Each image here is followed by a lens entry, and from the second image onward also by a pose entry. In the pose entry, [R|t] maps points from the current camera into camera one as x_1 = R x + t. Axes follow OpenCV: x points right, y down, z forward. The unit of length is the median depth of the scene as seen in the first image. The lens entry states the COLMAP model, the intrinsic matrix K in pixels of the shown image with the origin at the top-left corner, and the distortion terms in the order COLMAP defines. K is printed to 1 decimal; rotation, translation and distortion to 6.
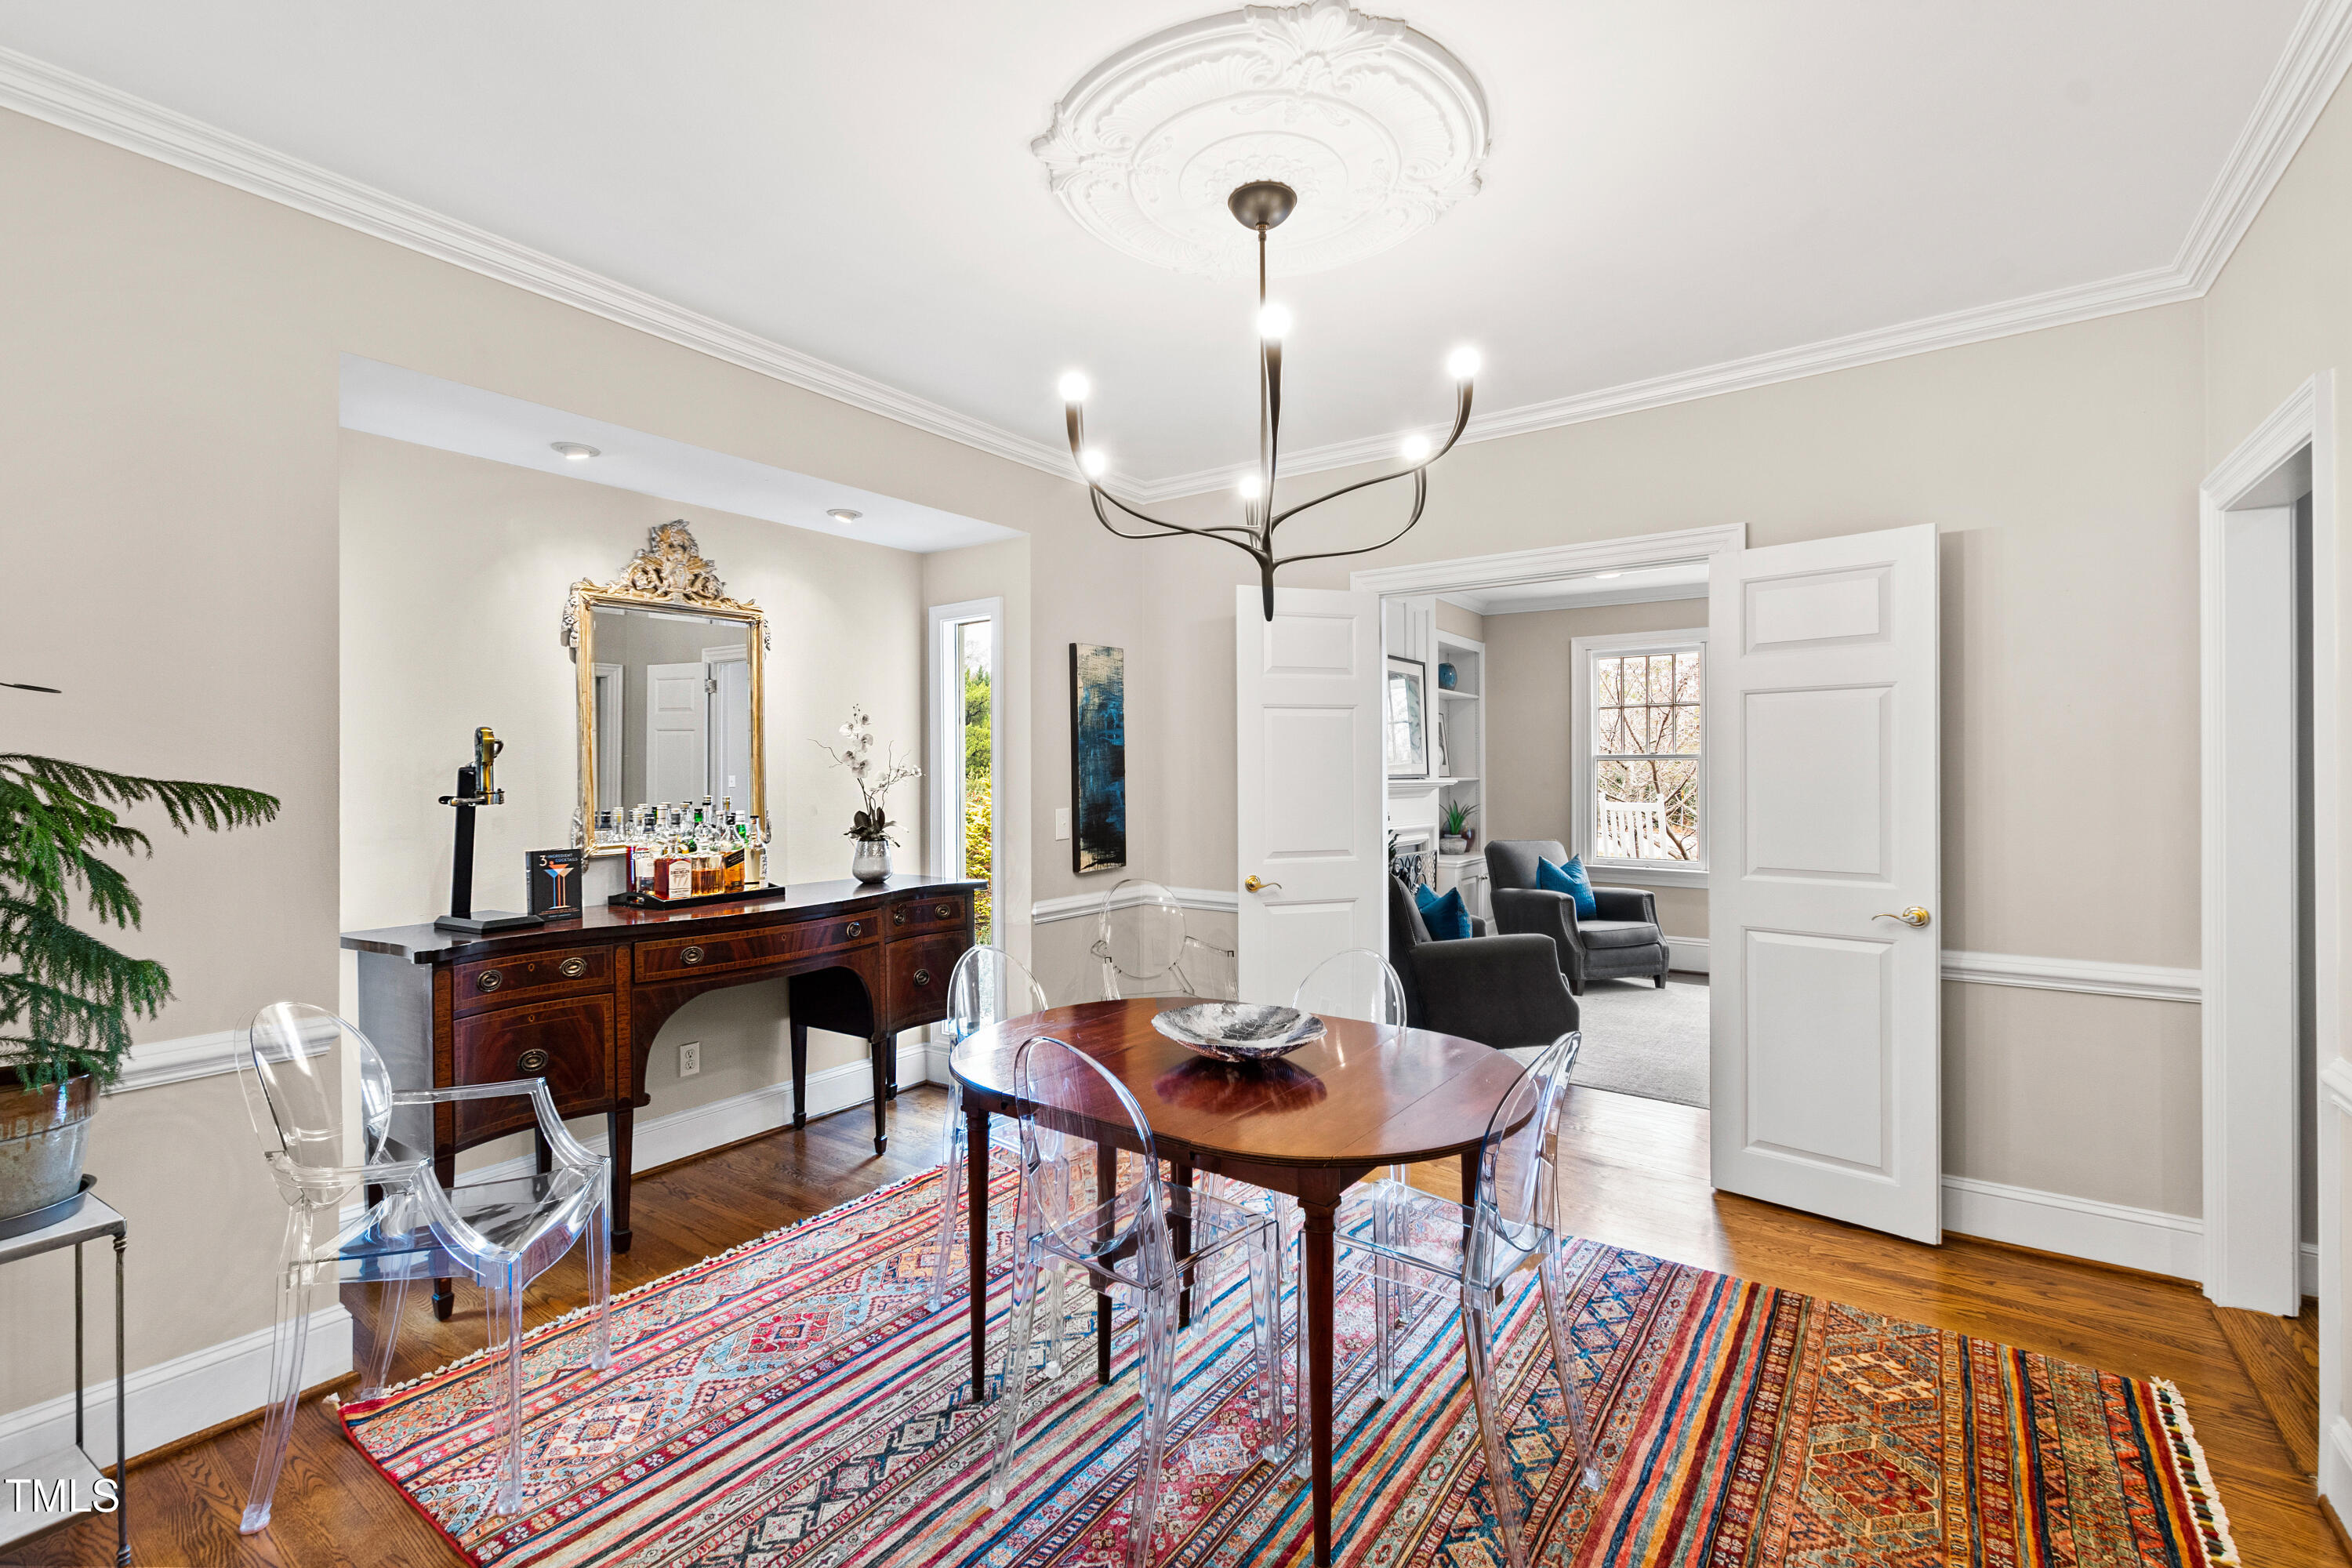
lens RADIAL K [[1029.8, 0, 1152.8], [0, 1029.8, 766.2], [0, 0, 1]] dist [0.001009, -0.000258]
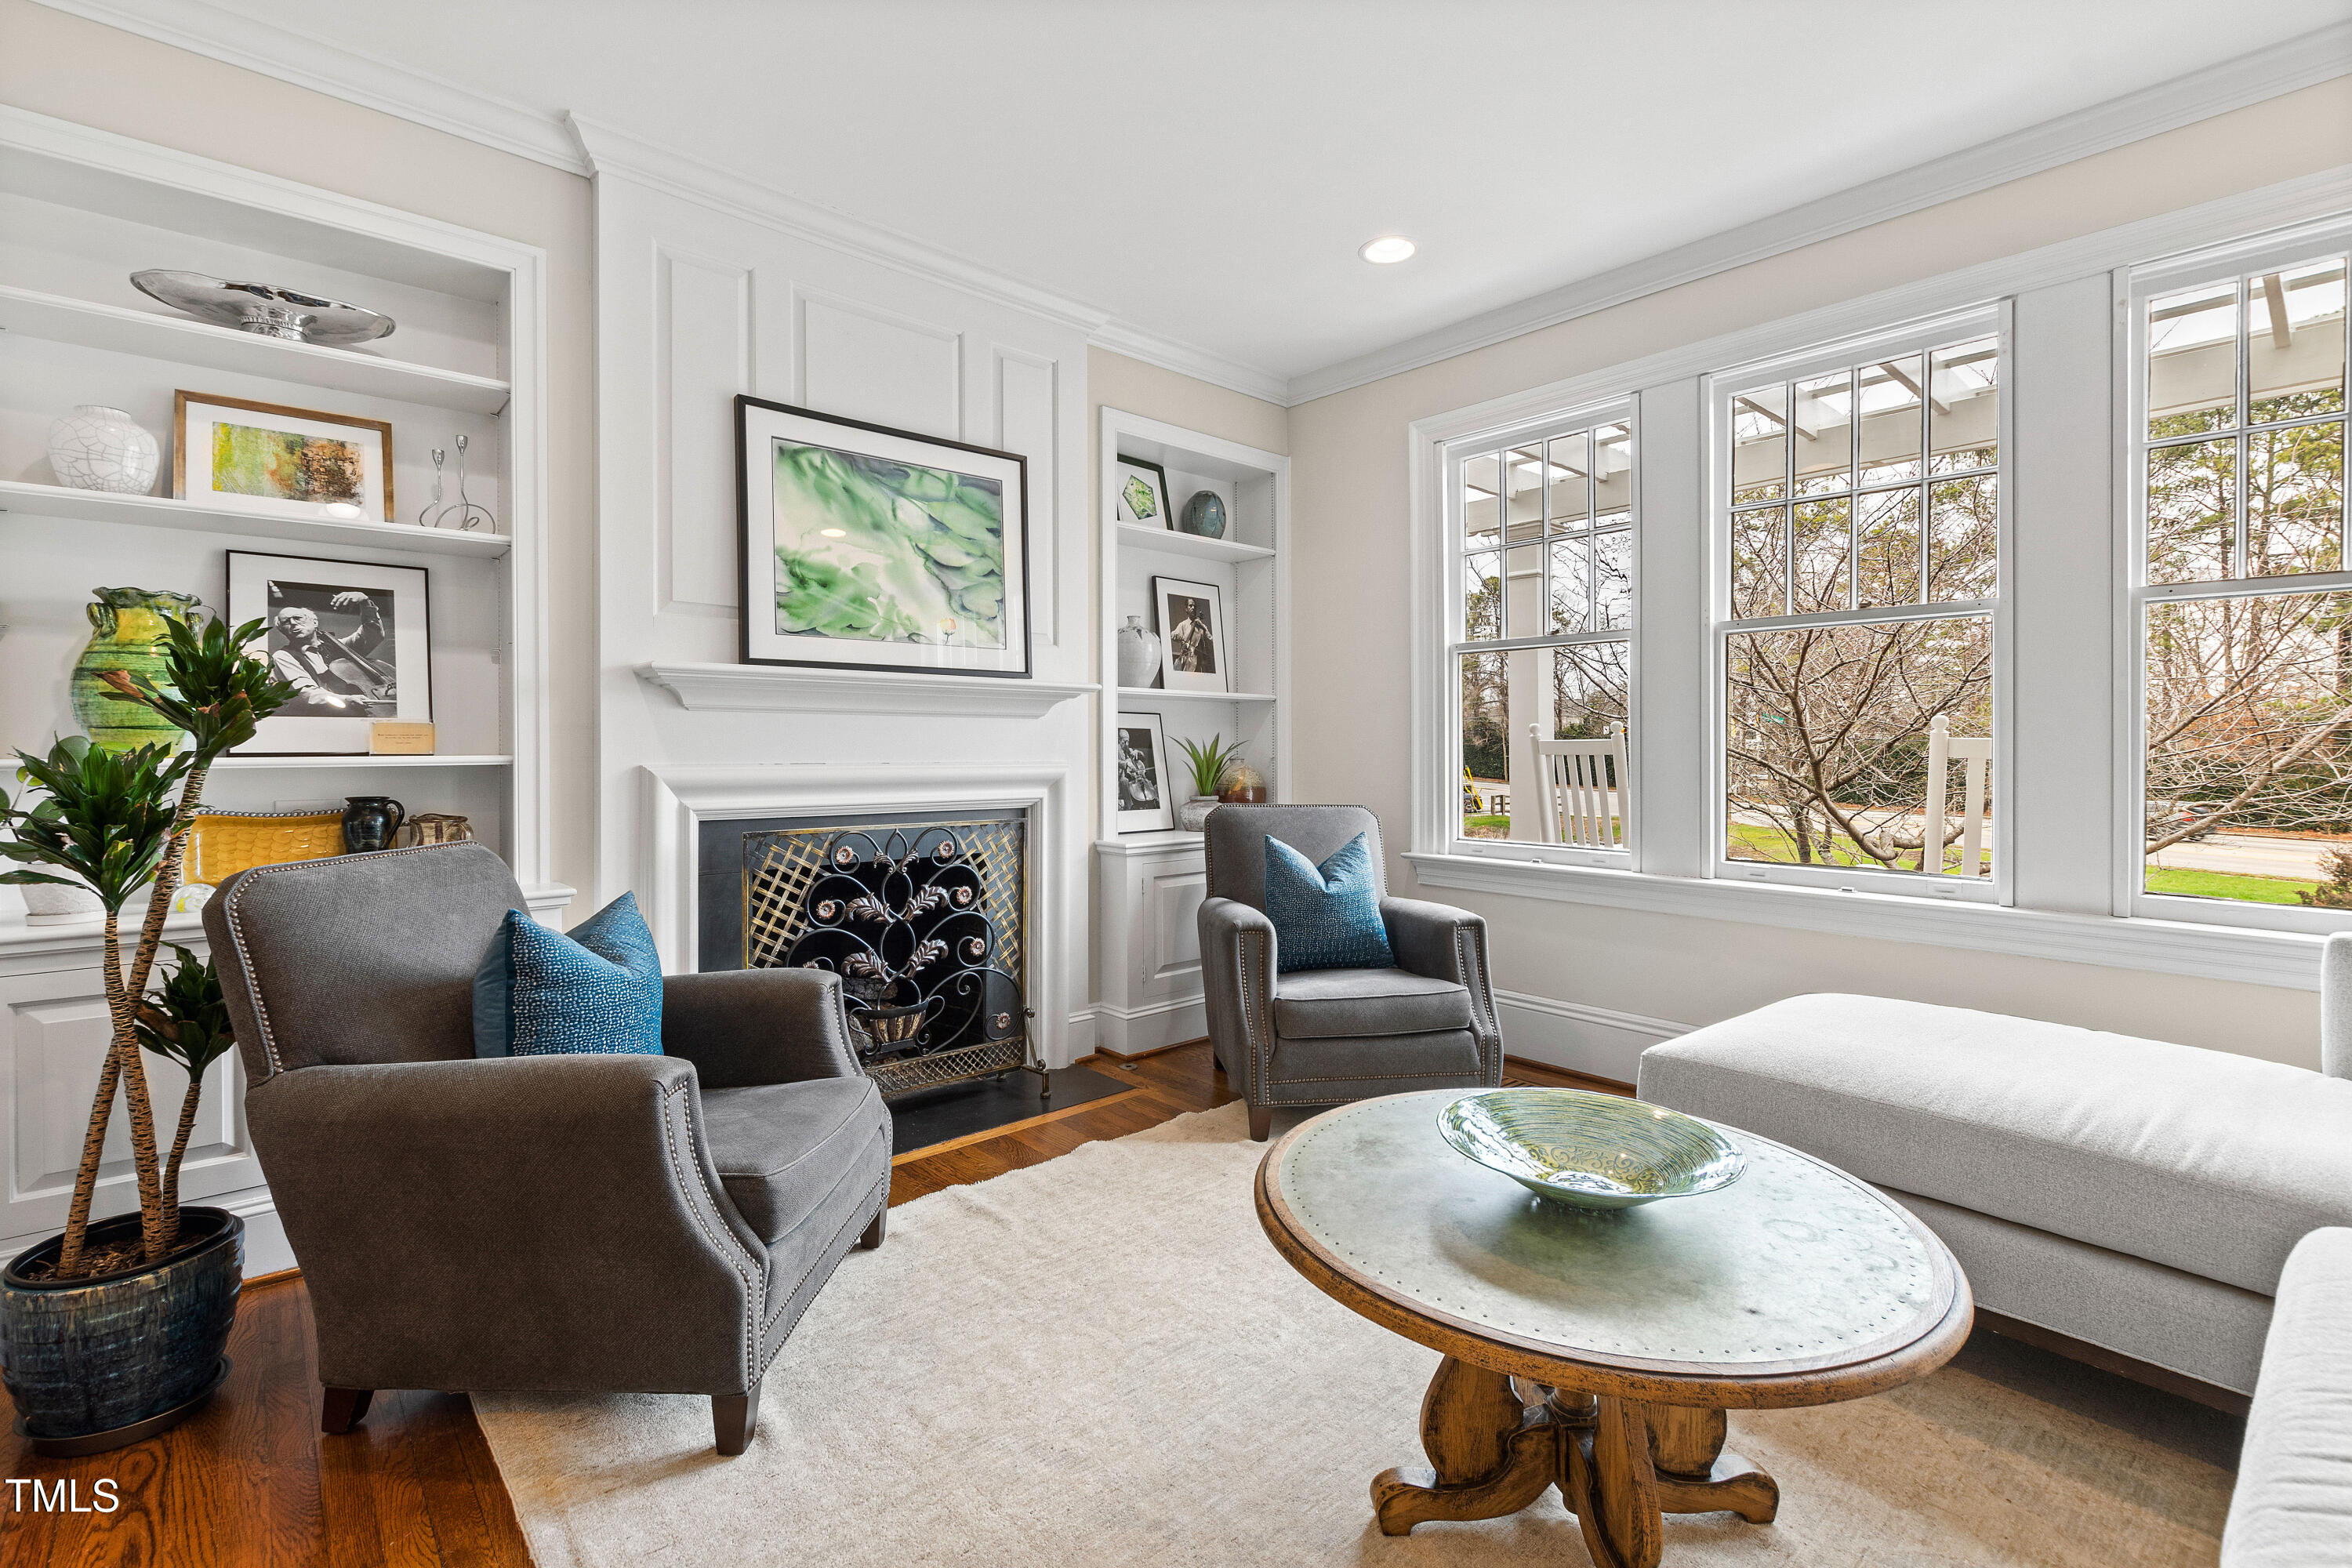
lens RADIAL K [[1029.8, 0, 1152.8], [0, 1029.8, 766.2], [0, 0, 1]] dist [0.001009, -0.000258]
pose [[0.976021, 0.004131, -0.217637, 0.407956], [0.000517, 0.999773, 0.021295, 0.040313], [0.217676, -0.020896, 0.975797, 0.473351]]
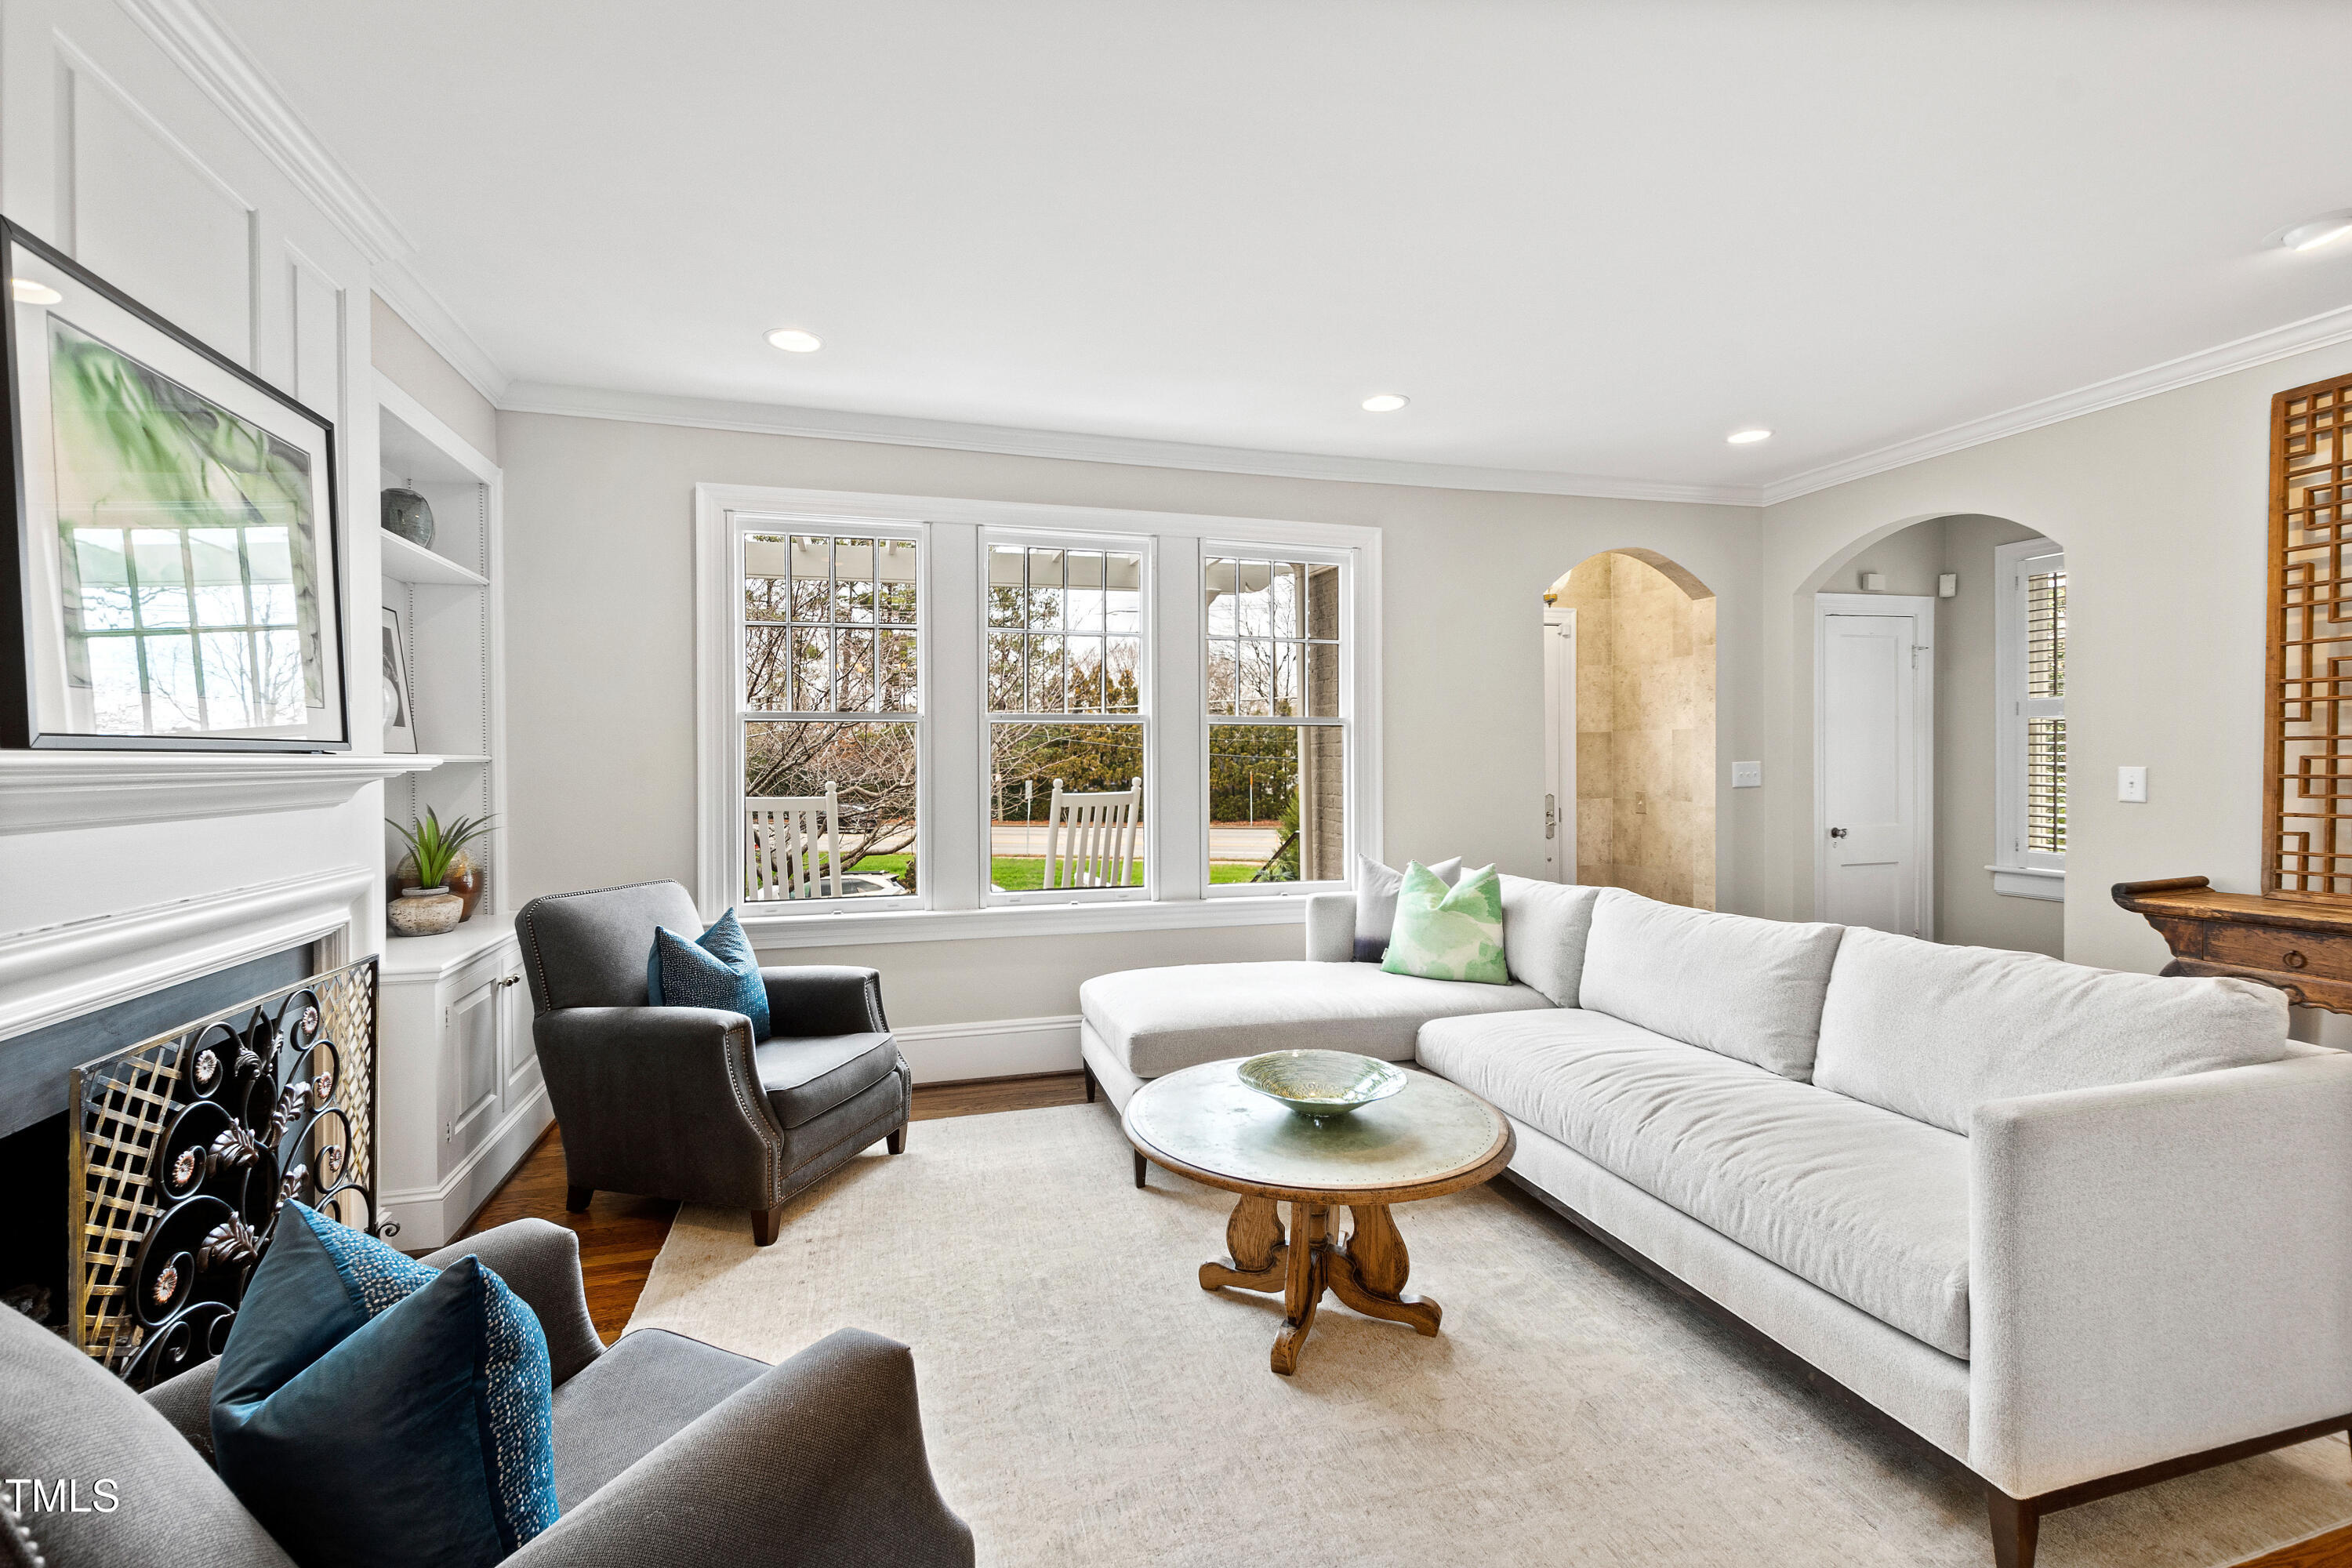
lens RADIAL K [[1029.8, 0, 1152.8], [0, 1029.8, 766.2], [0, 0, 1]] dist [0.001009, -0.000258]
pose [[0.614556, -0.011518, 0.788789, 0.146693], [0.003568, 0.999924, 0.011822, 0.012403], [-0.788865, -0.004451, 0.614550, 0.524095]]
